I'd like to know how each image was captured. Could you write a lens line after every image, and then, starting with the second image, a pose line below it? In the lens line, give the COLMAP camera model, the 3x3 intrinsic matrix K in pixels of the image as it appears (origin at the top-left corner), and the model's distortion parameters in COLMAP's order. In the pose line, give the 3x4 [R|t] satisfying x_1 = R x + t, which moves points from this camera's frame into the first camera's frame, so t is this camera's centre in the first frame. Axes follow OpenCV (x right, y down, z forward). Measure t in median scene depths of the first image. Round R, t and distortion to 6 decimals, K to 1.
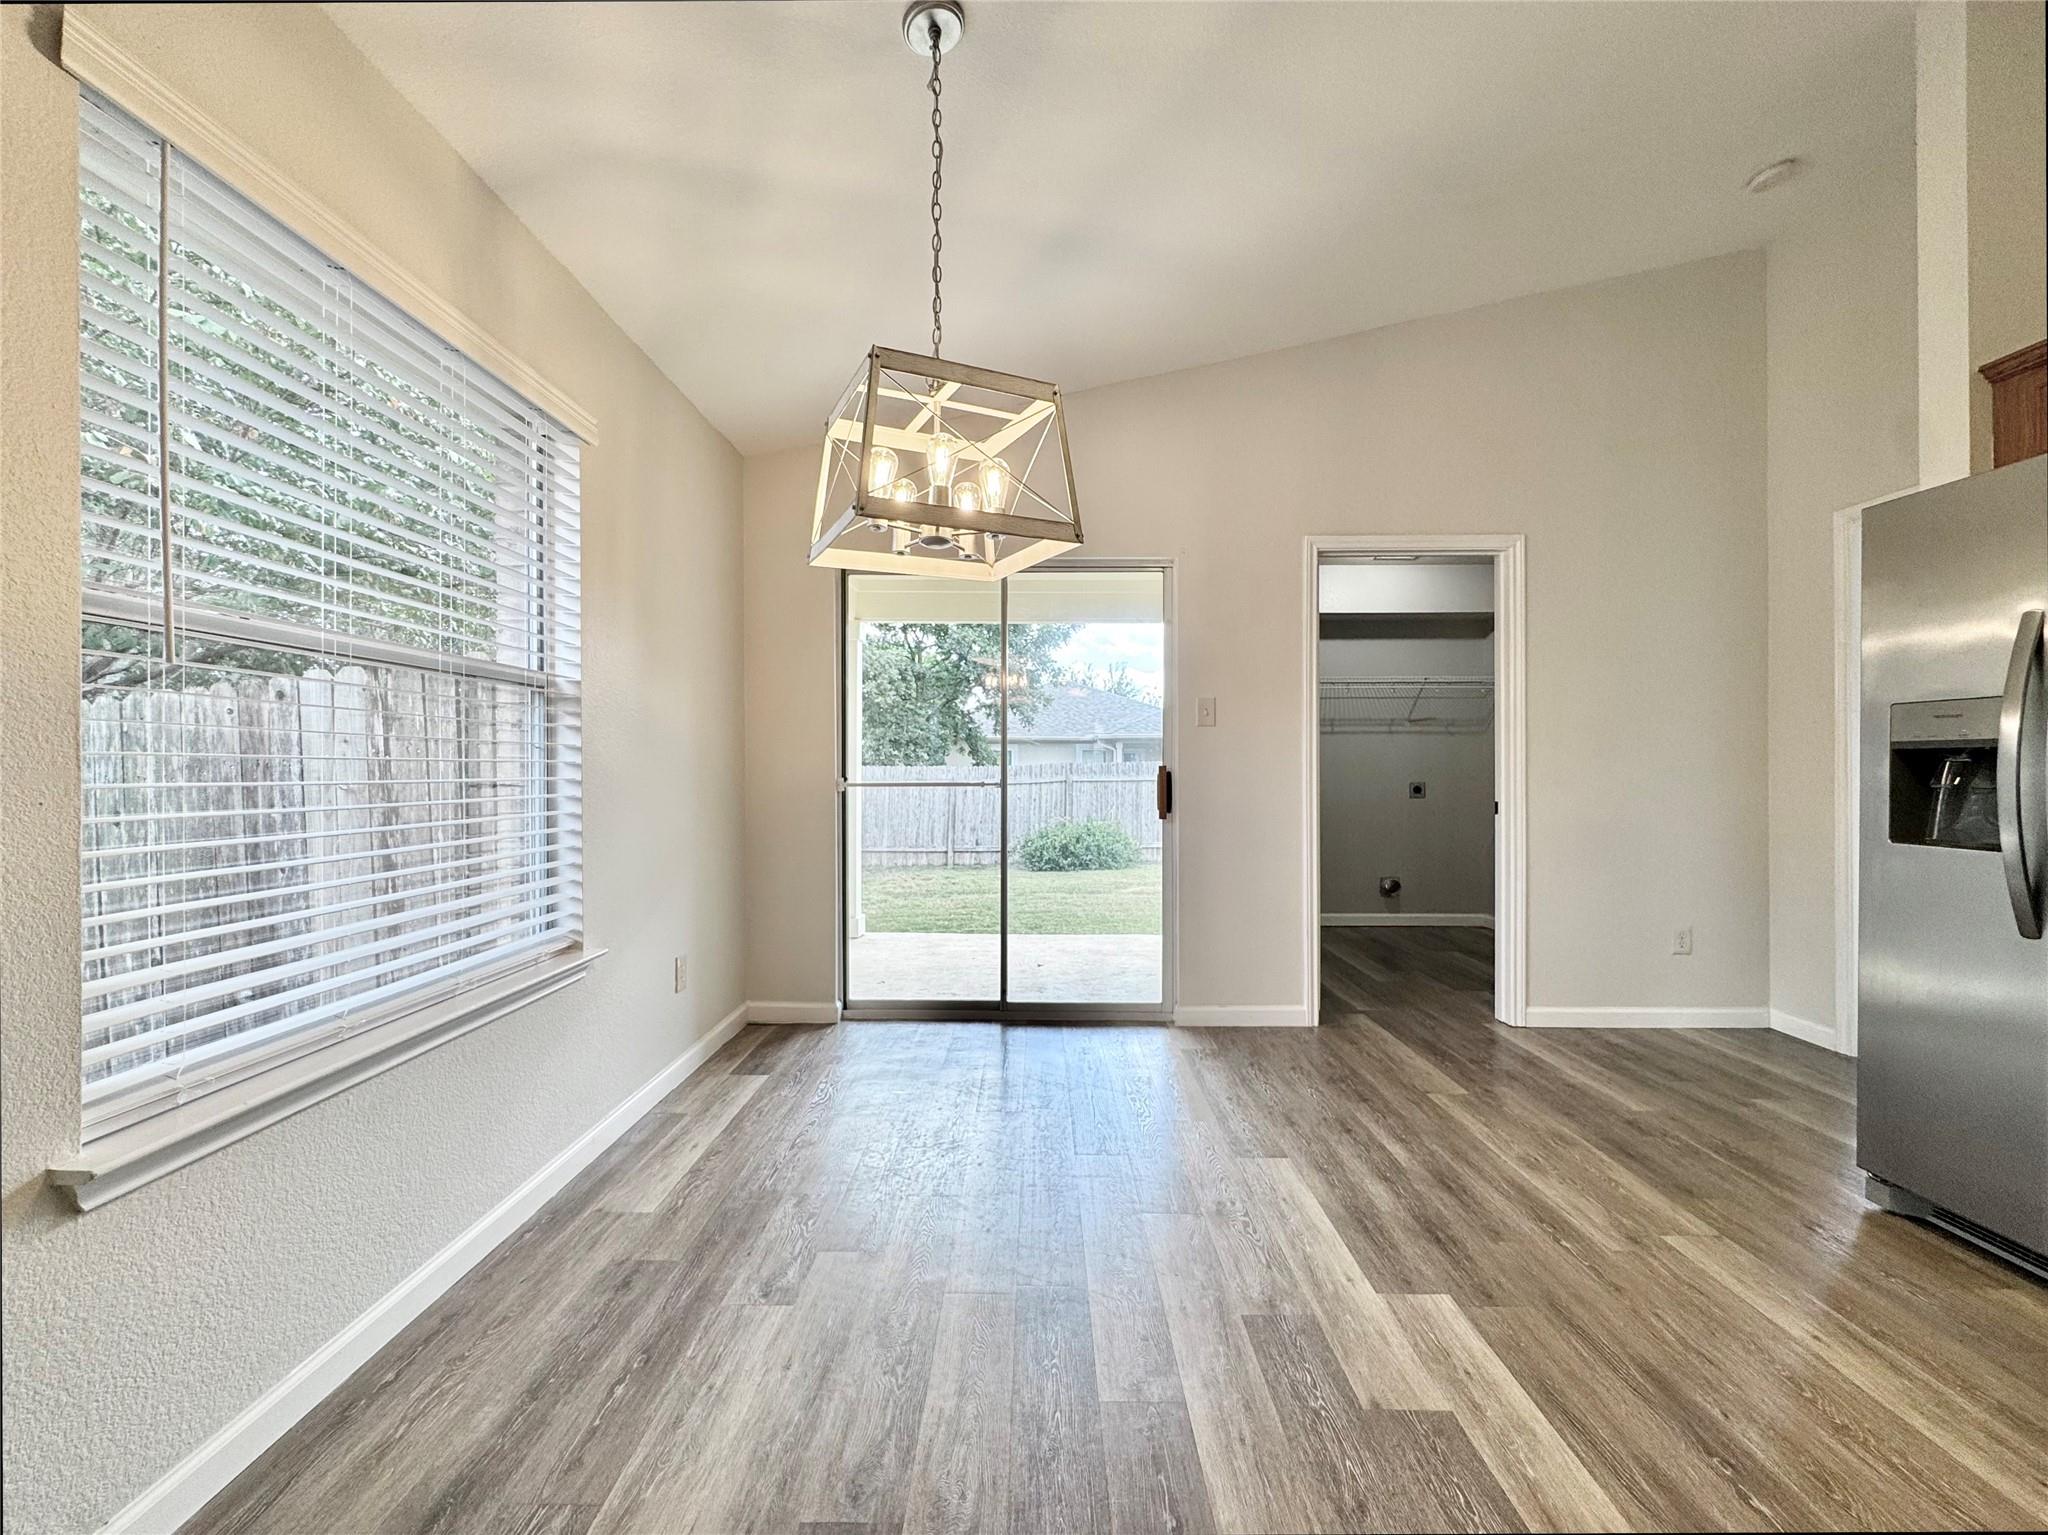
lens RADIAL K [[818.8, 0, 1026.2], [0, 818.8, 767.3], [0, 0, 1]] dist [-0.002167, -0.000052]
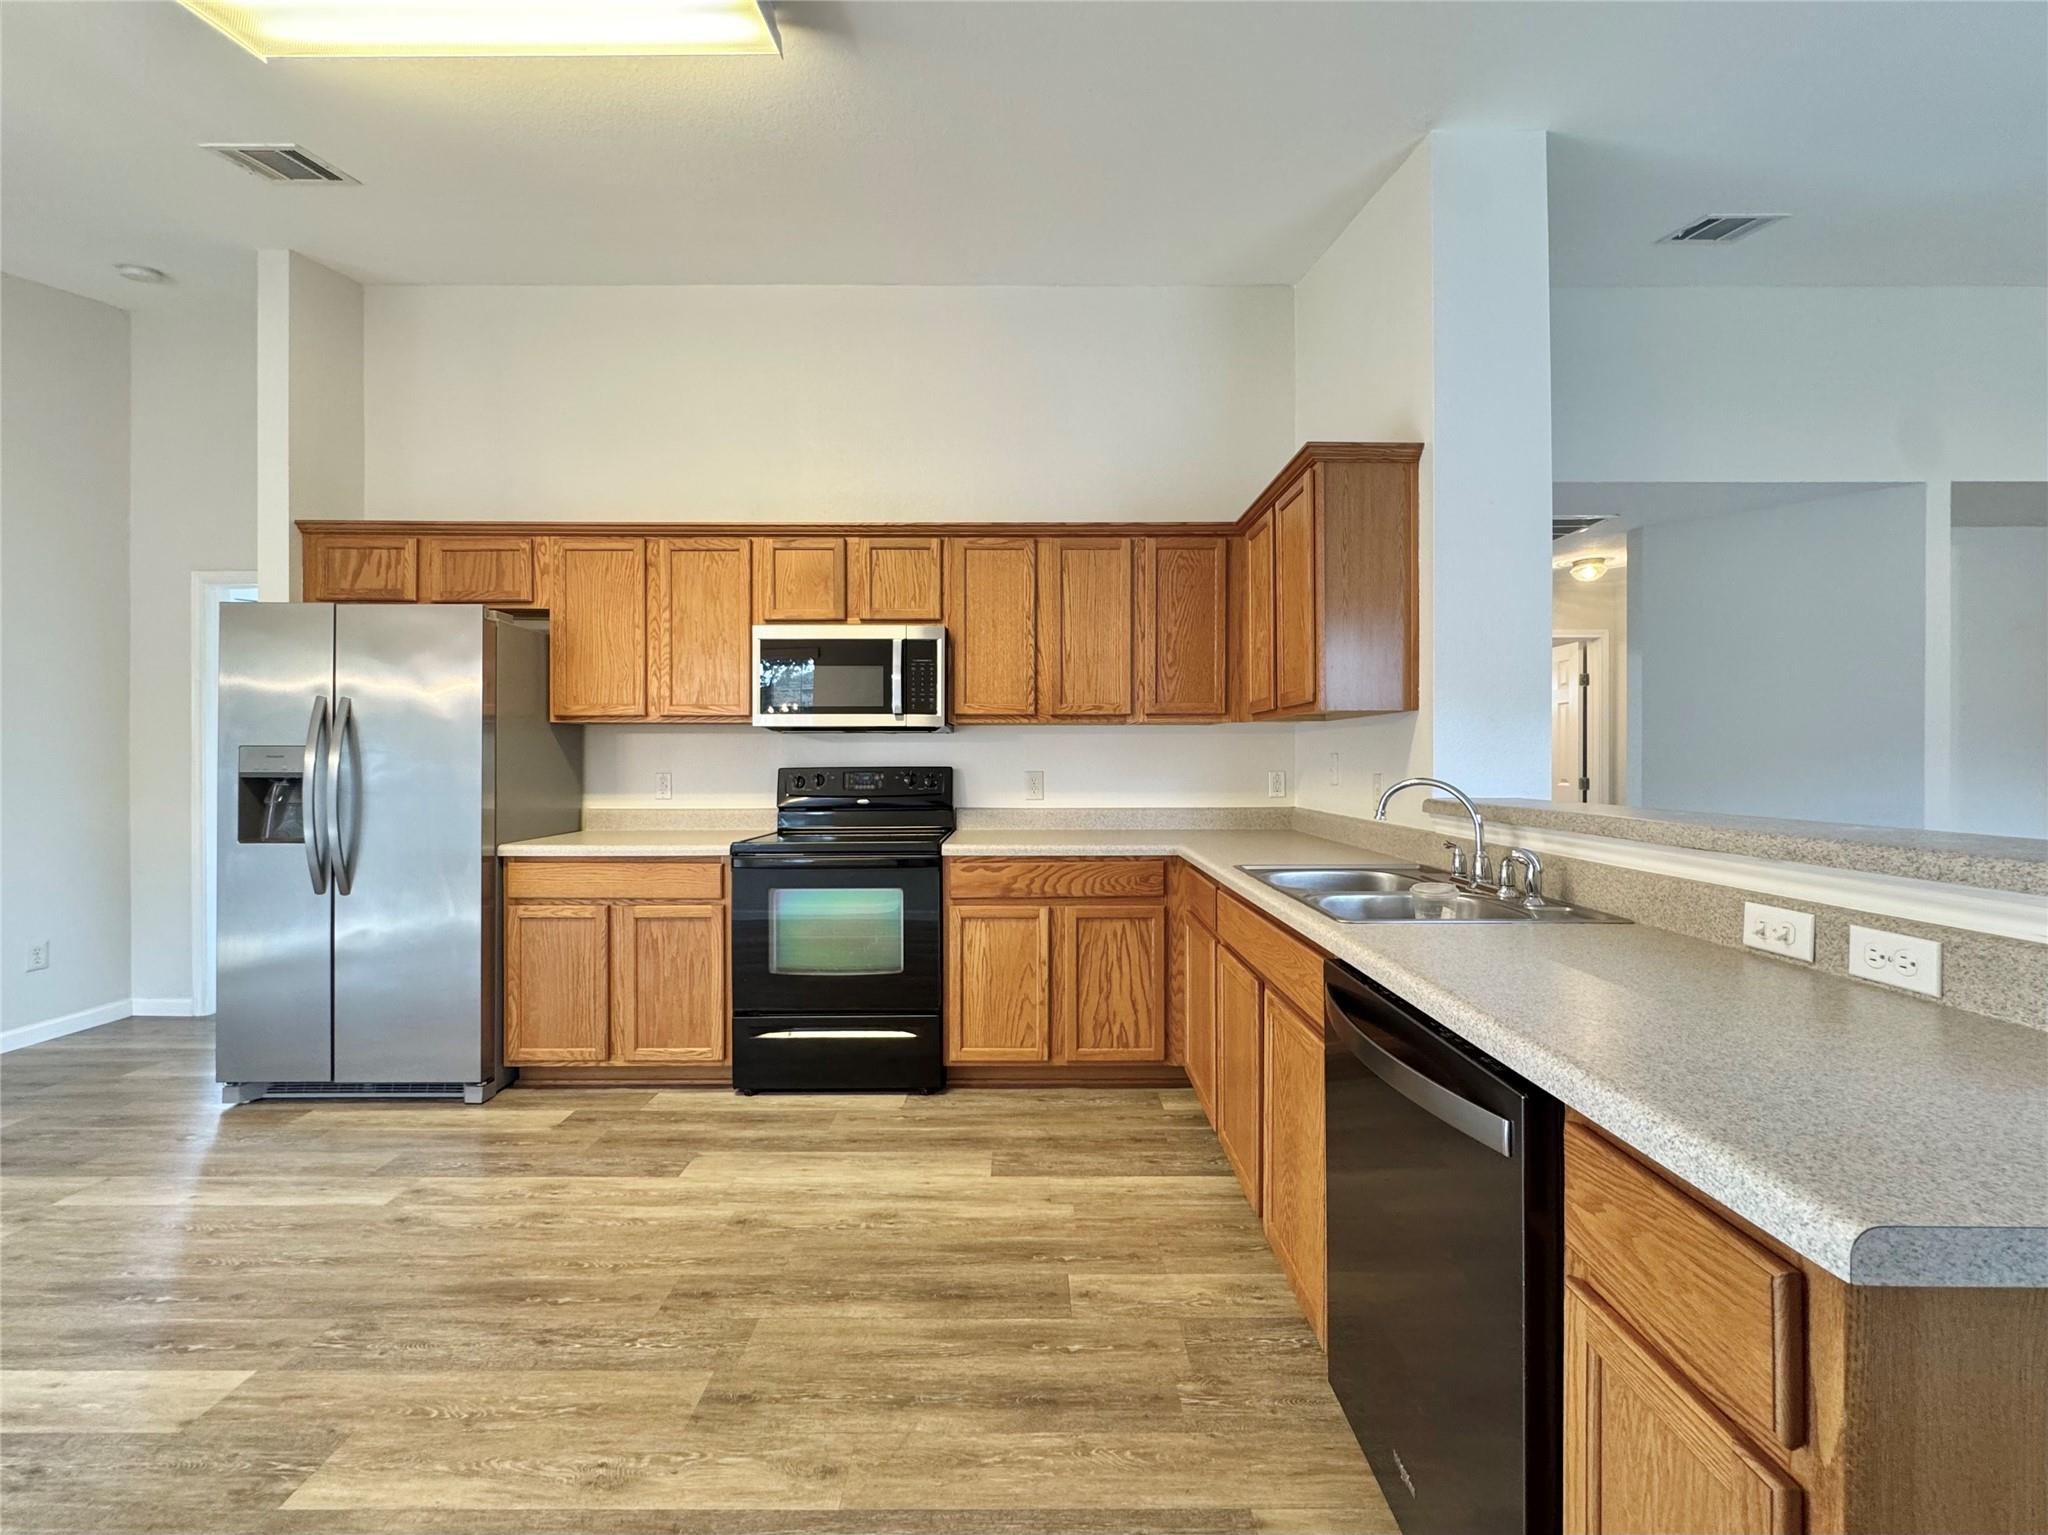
lens RADIAL K [[823.4, 0, 1026.5], [0, 823.4, 759.9], [0, 0, 1]] dist [-0.002077, 0.000202]
pose [[-0.015059, -0.001139, 0.999886, -0.306088], [-0.001563, 0.999998, 0.001116, -0.044116], [-0.999885, -0.001546, -0.015061, -0.272367]]
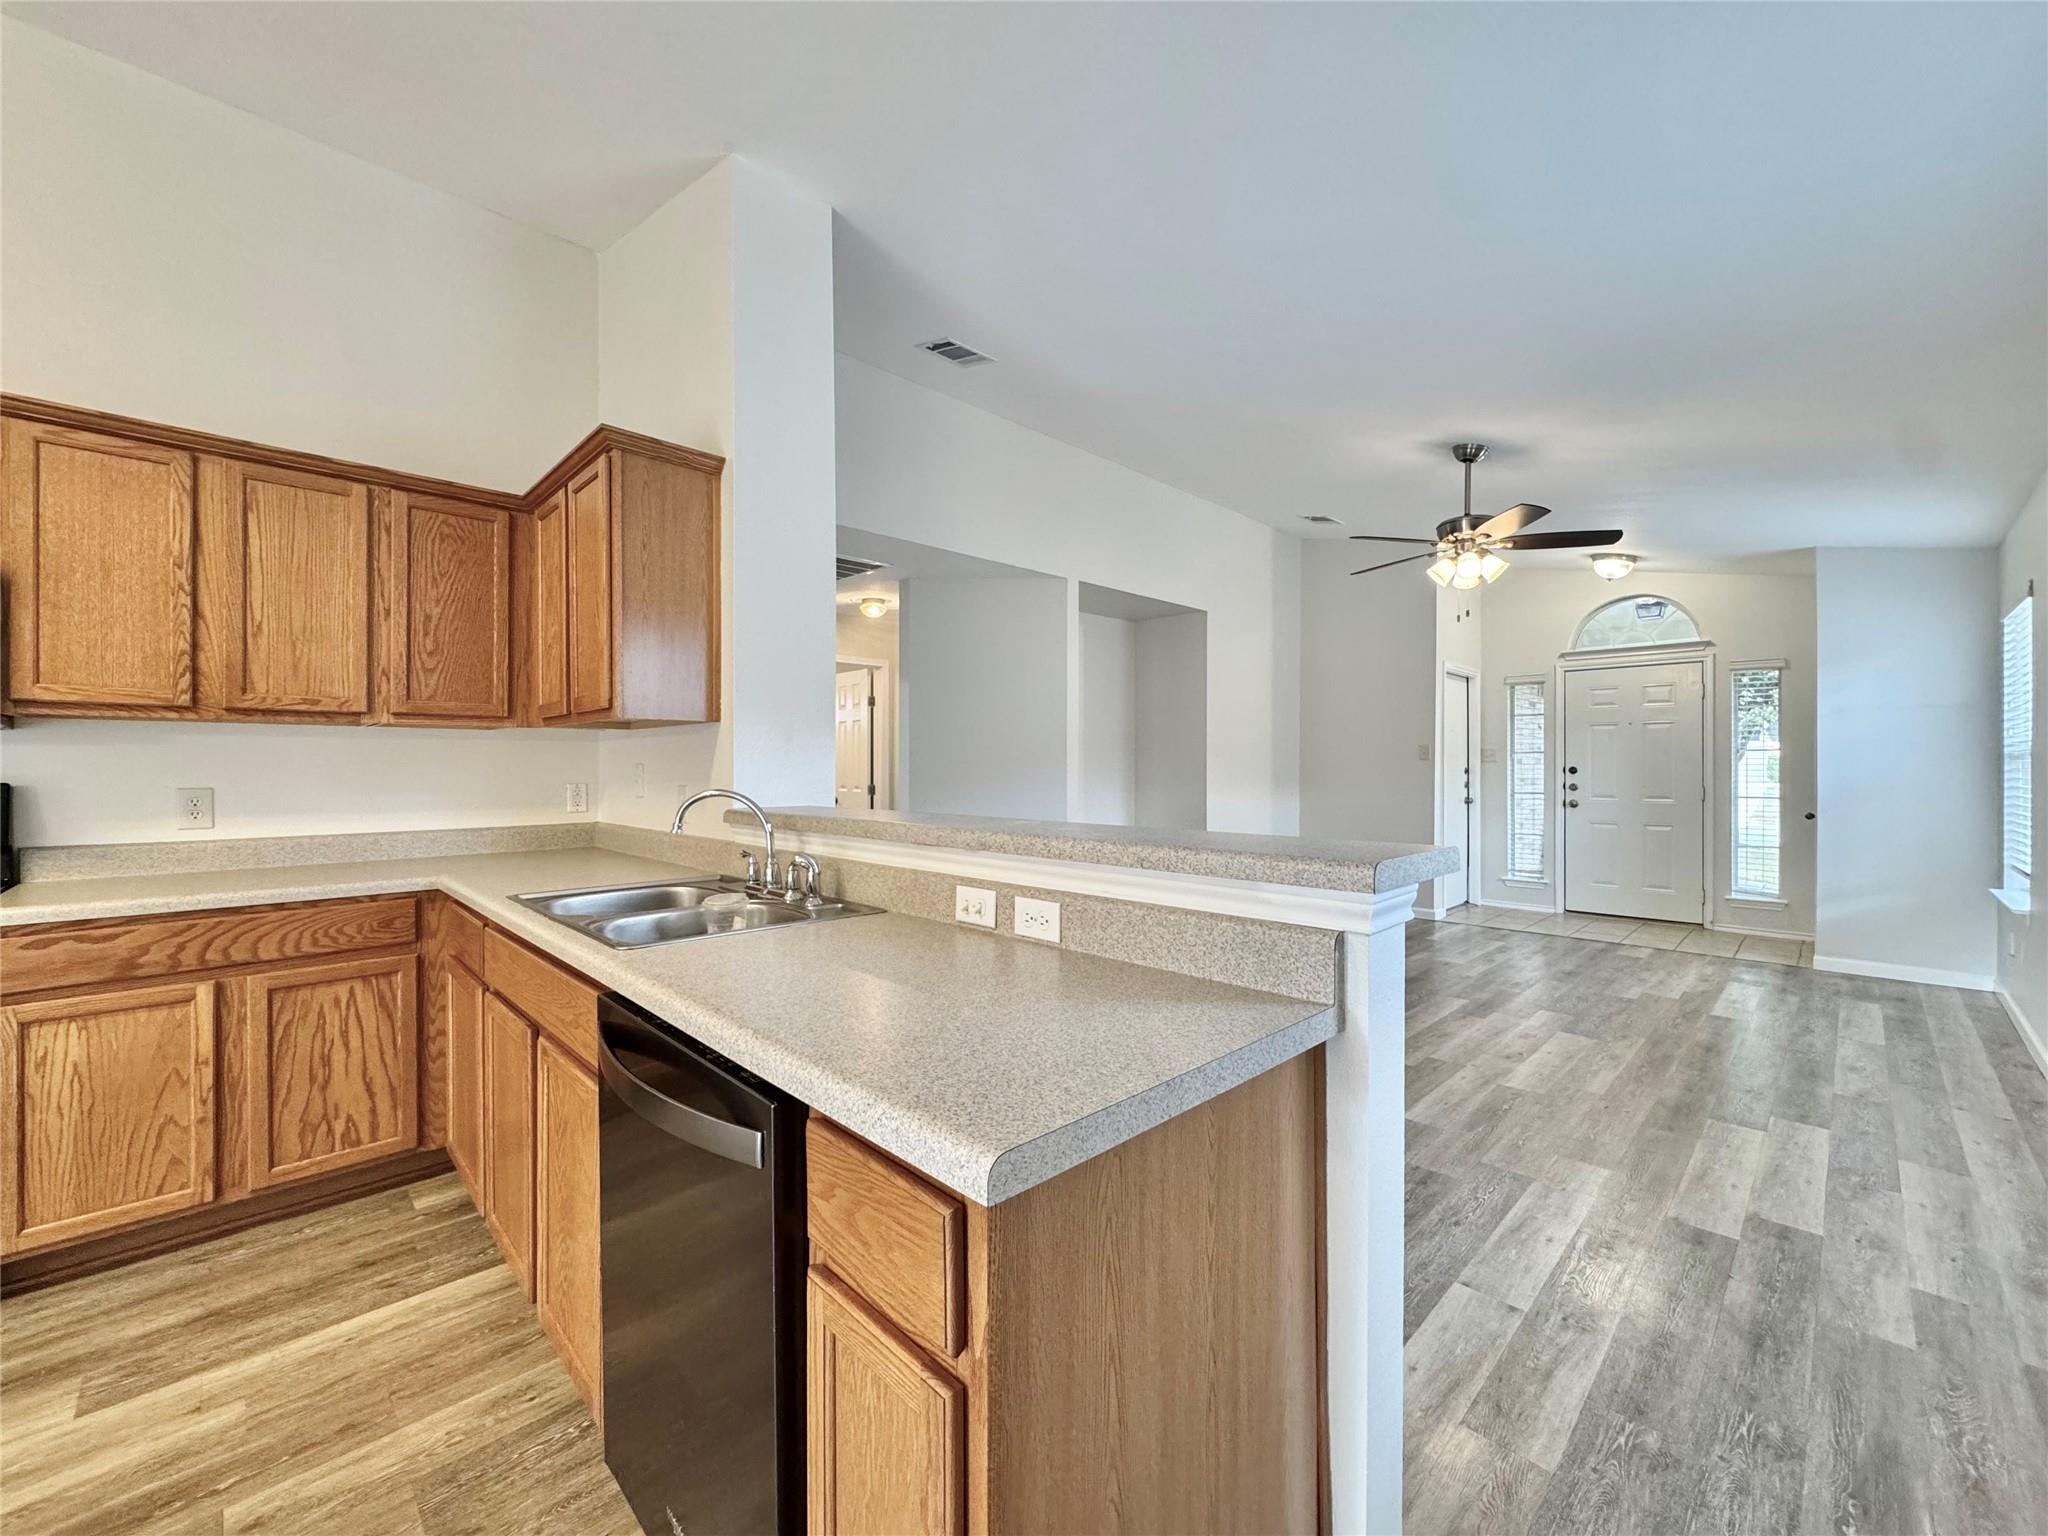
lens RADIAL K [[818.8, 0, 1026.2], [0, 818.8, 767.8], [0, 0, 1]] dist [-0.002167, -0.000052]
pose [[-0.708881, 0.000687, 0.705328, -0.286784], [-0.000173, 0.999999, -0.001149, -0.046393], [-0.705328, -0.000936, -0.708880, -0.315594]]
